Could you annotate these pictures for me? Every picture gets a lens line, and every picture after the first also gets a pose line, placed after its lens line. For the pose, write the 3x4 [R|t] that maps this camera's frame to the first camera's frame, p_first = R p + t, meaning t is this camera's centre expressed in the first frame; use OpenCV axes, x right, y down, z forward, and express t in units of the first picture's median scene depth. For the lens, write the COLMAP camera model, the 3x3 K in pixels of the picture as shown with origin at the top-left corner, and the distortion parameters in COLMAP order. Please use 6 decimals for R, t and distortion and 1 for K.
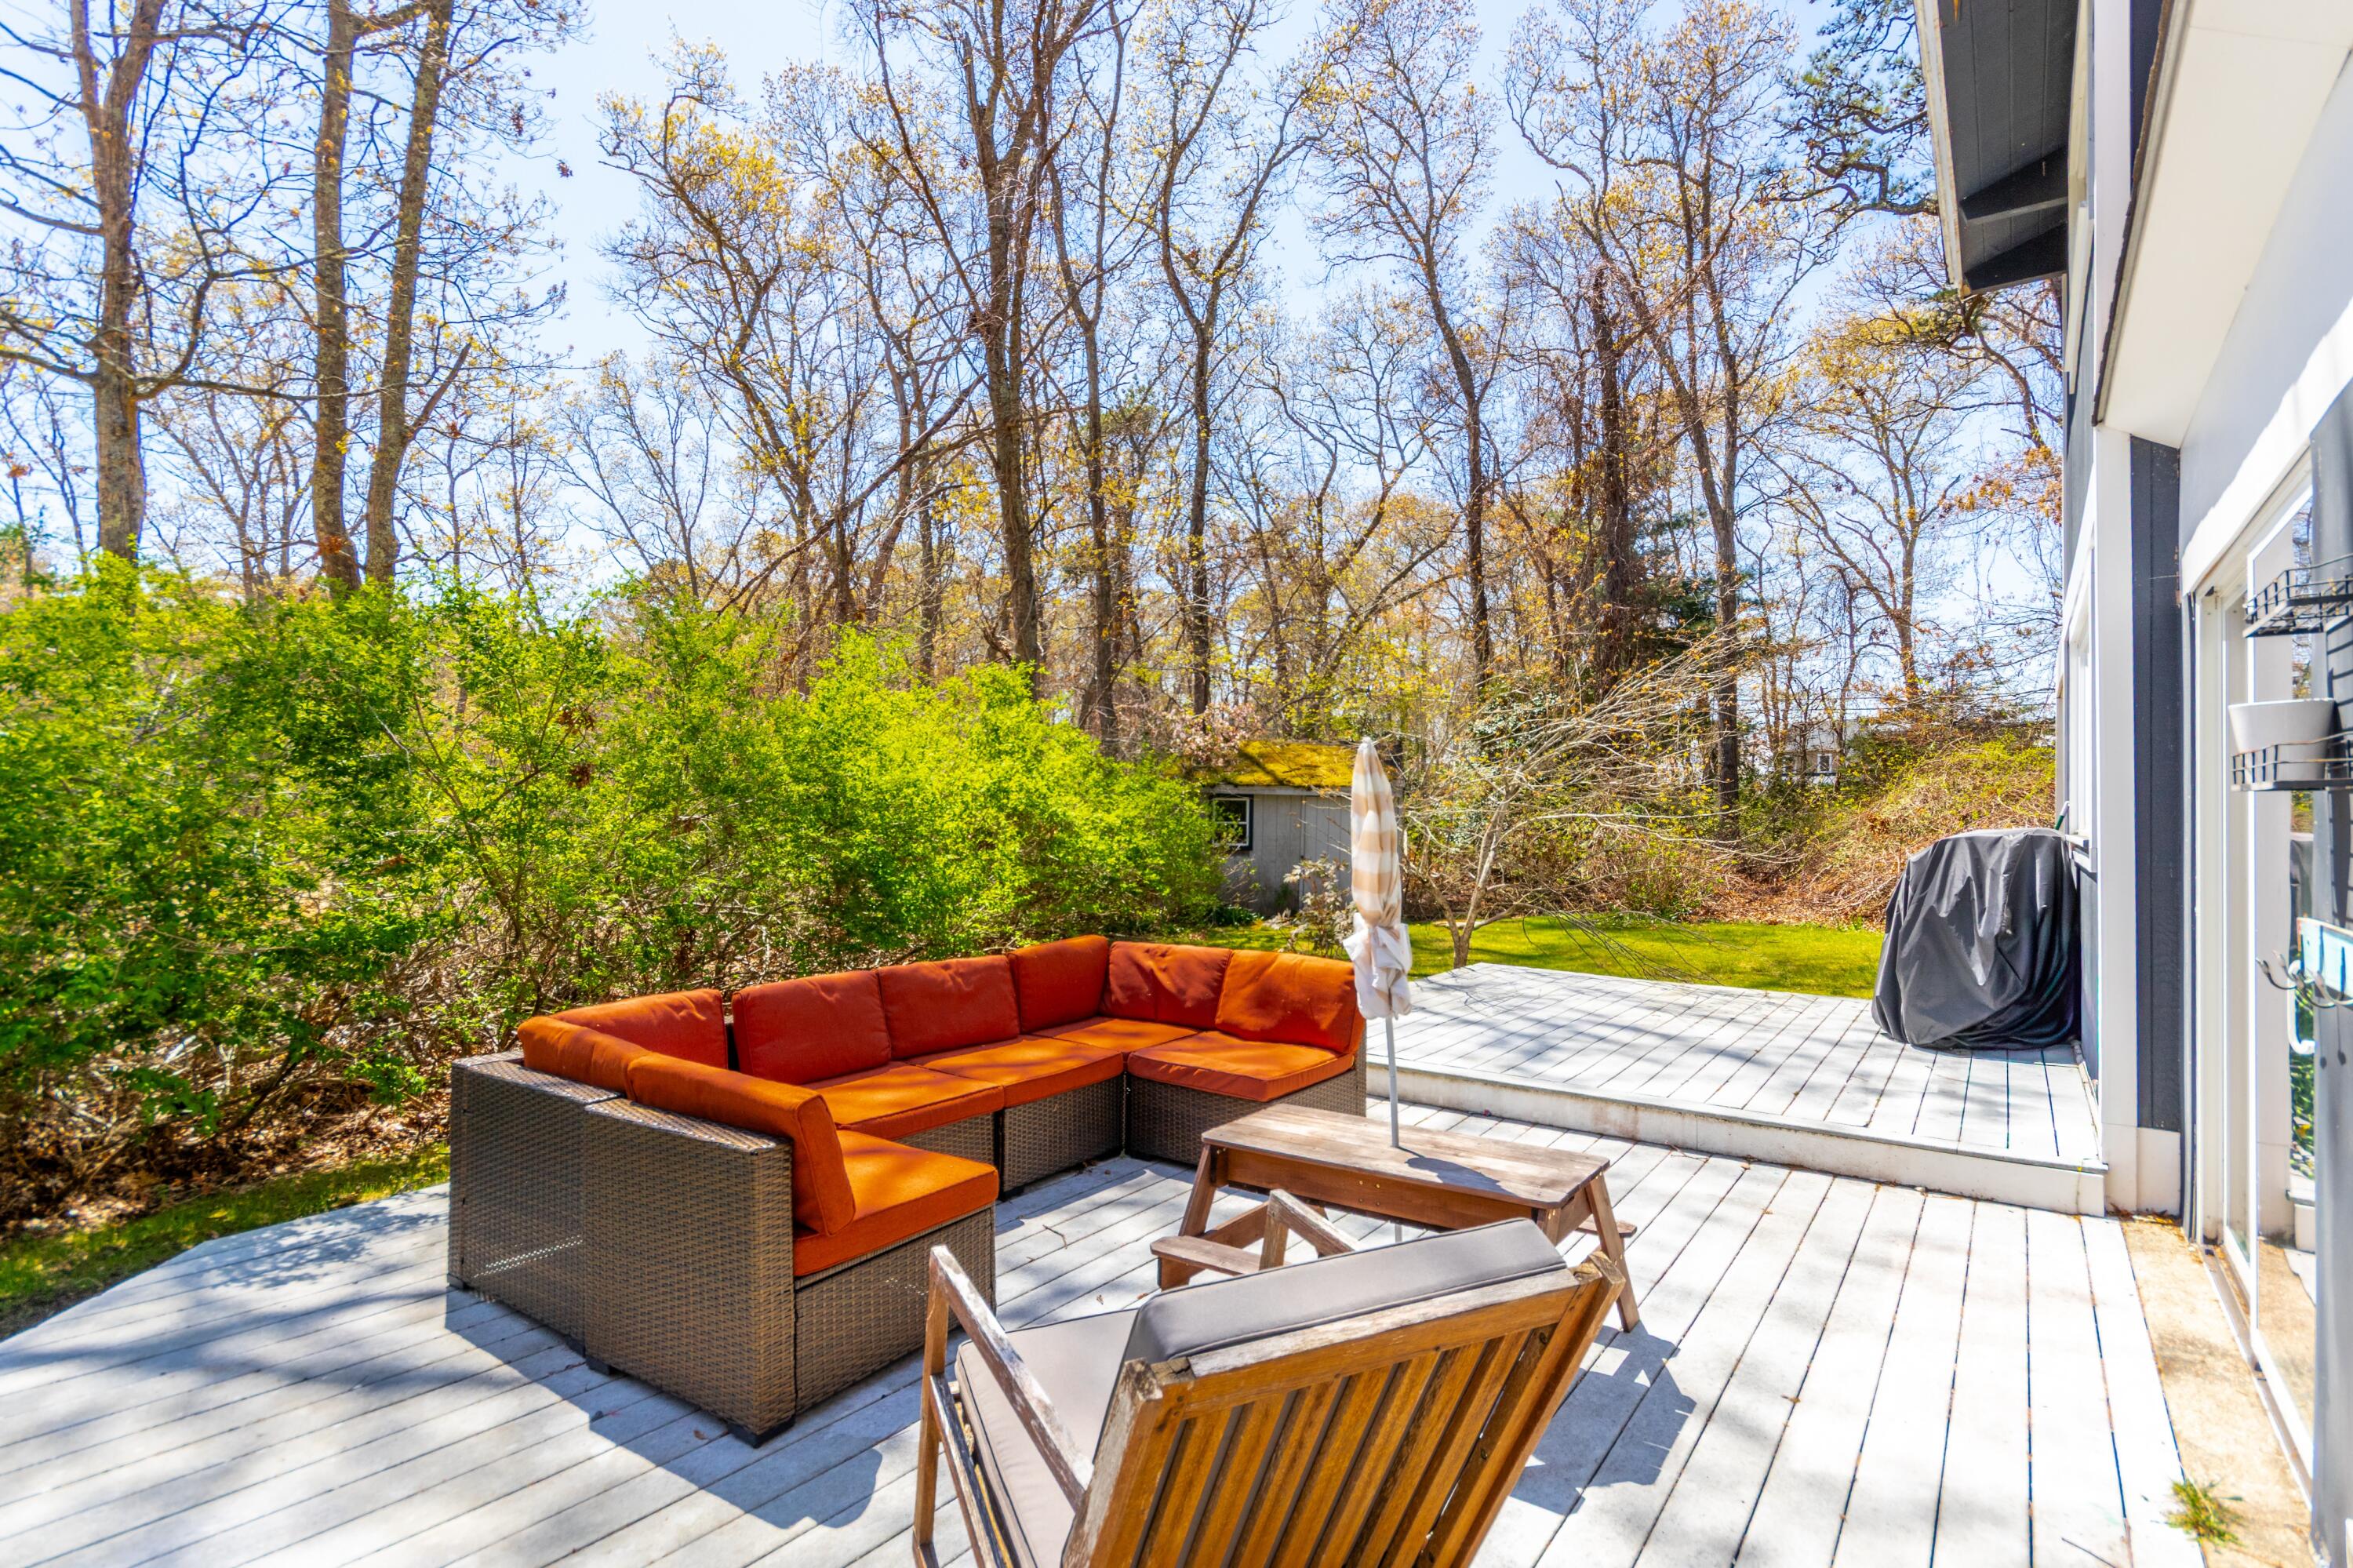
lens RADIAL K [[1122.5, 0, 1178.3], [0, 1122.5, 826.4], [0, 0, 1]] dist [0.000309, -0.000051]
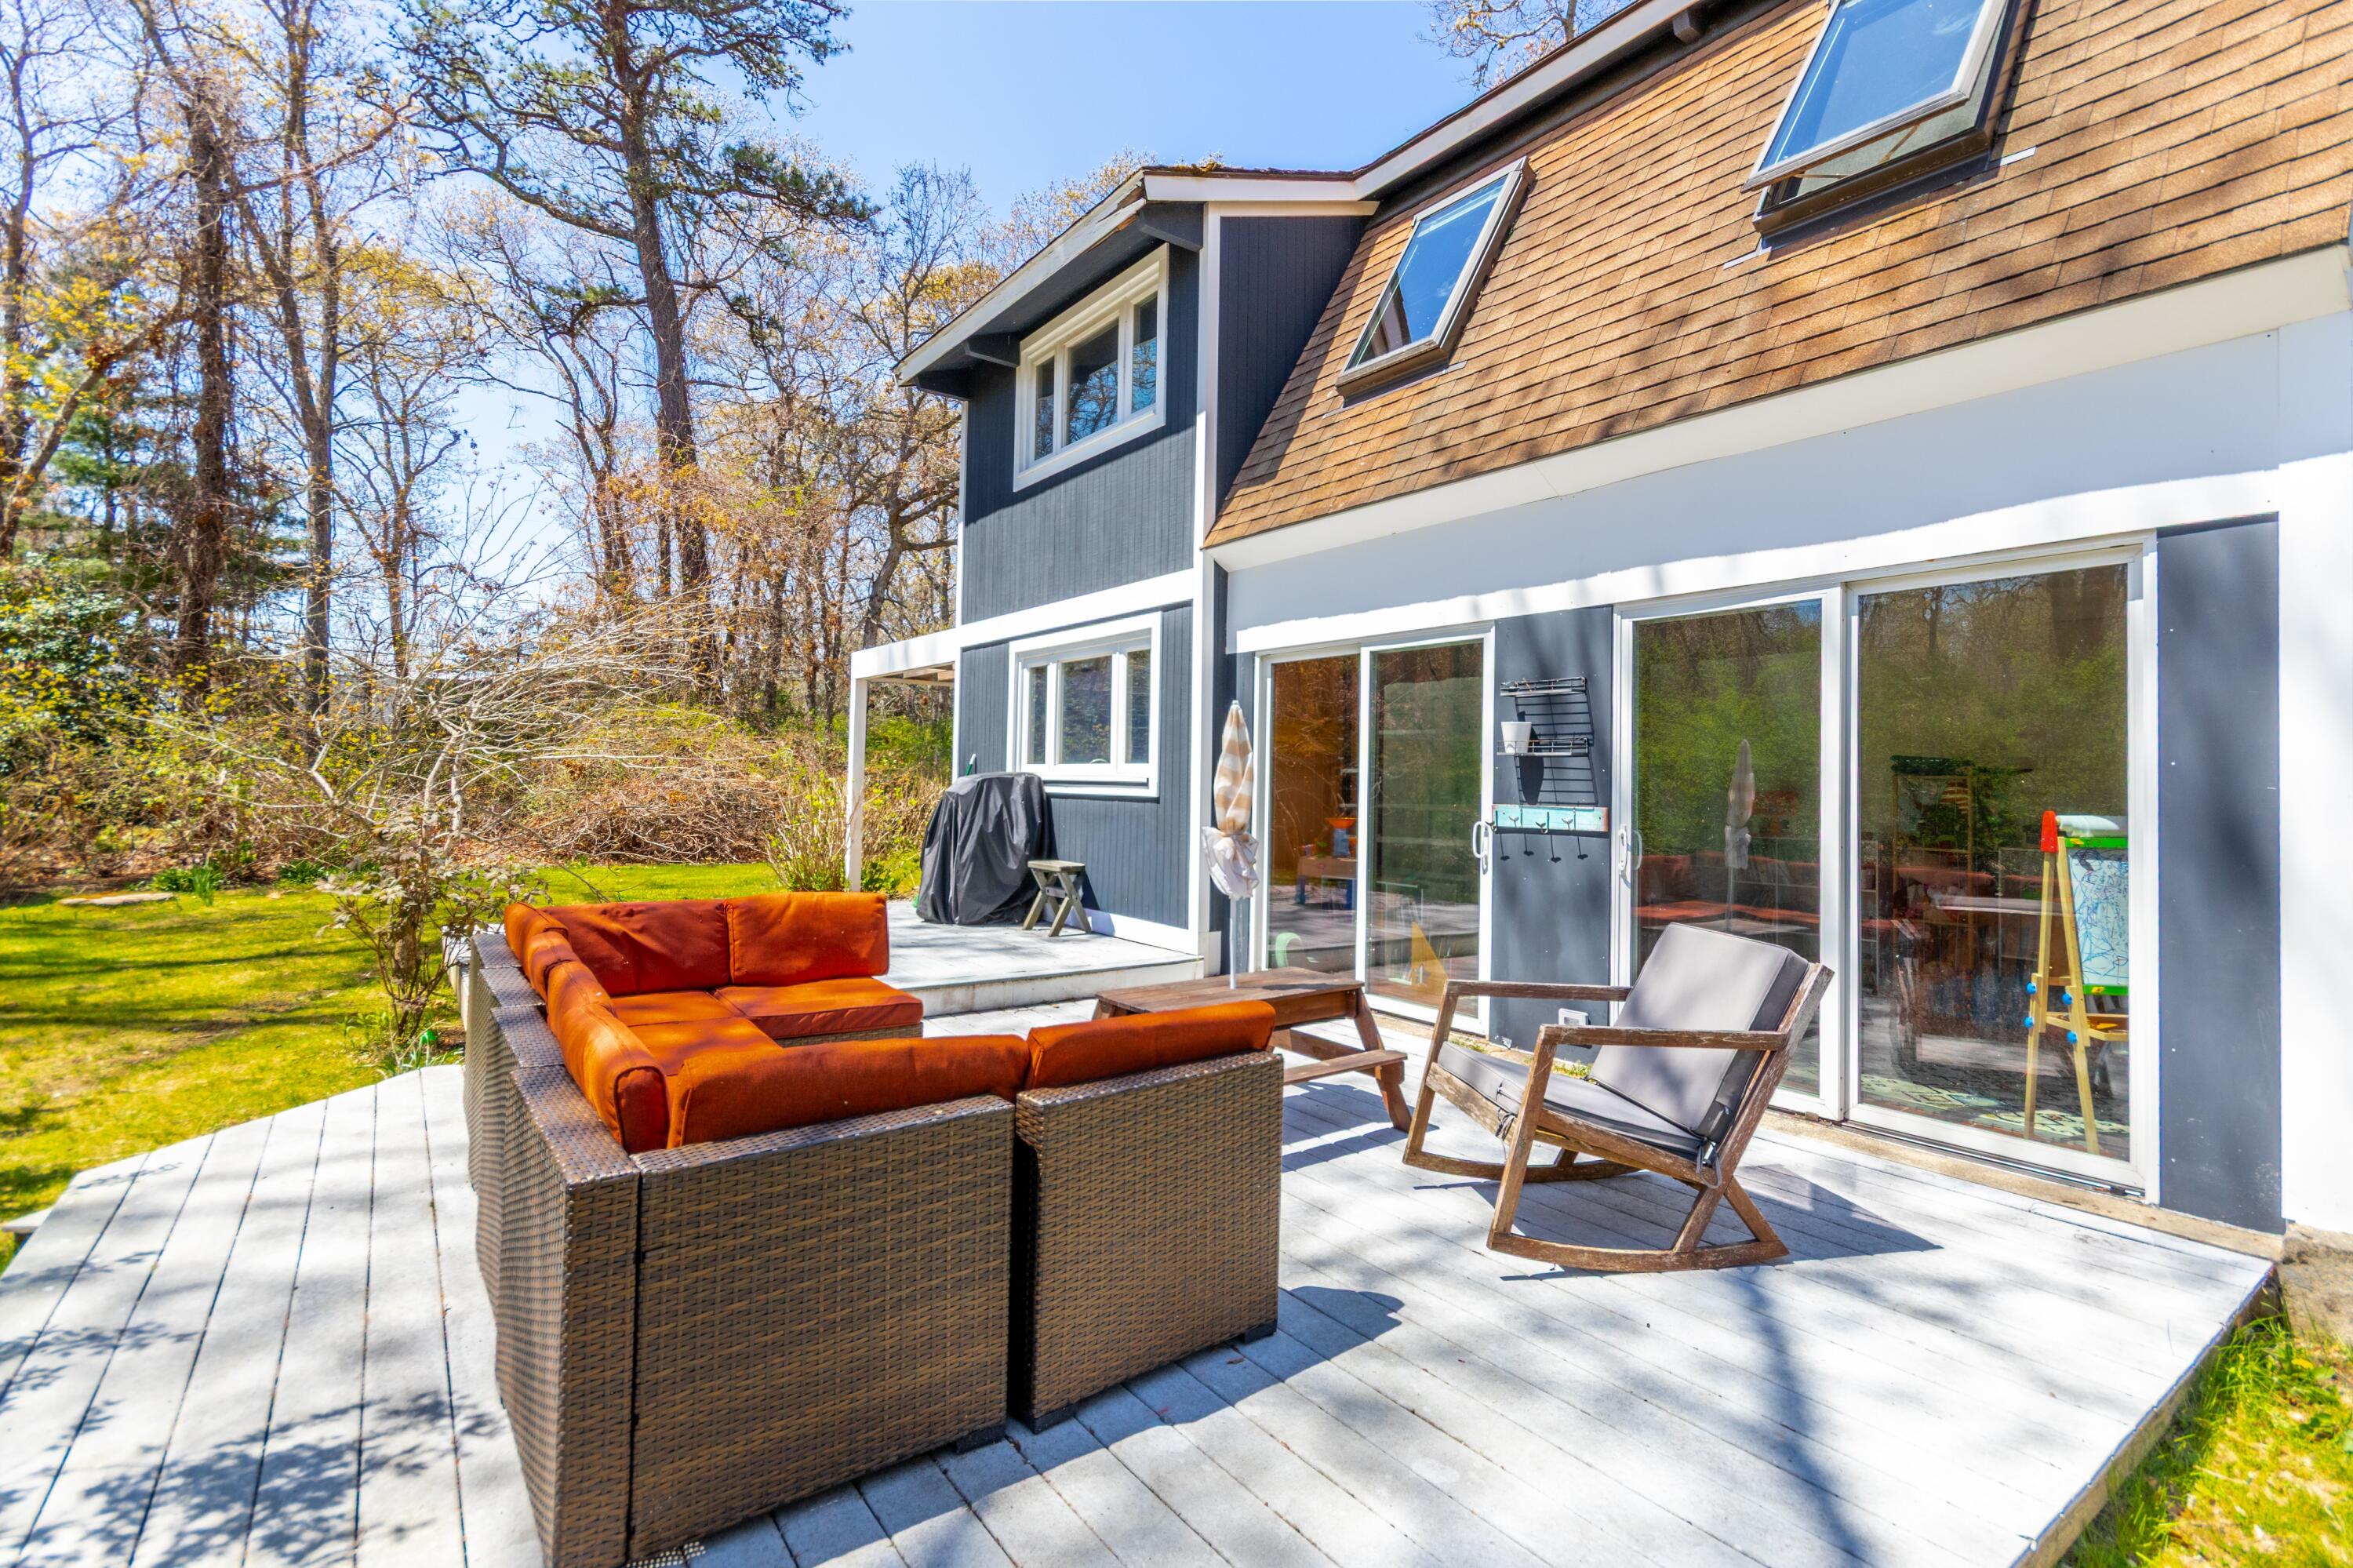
lens RADIAL K [[1094.9, 0, 1176.5], [0, 1094.9, 784.0], [0, 0, 1]] dist [-0.000315, -0.000018]
pose [[0.296943, 0.009118, 0.954852, -0.112260], [-0.017411, 0.999840, -0.004133, 0.002824], [-0.954737, -0.015398, 0.297054, 0.062826]]
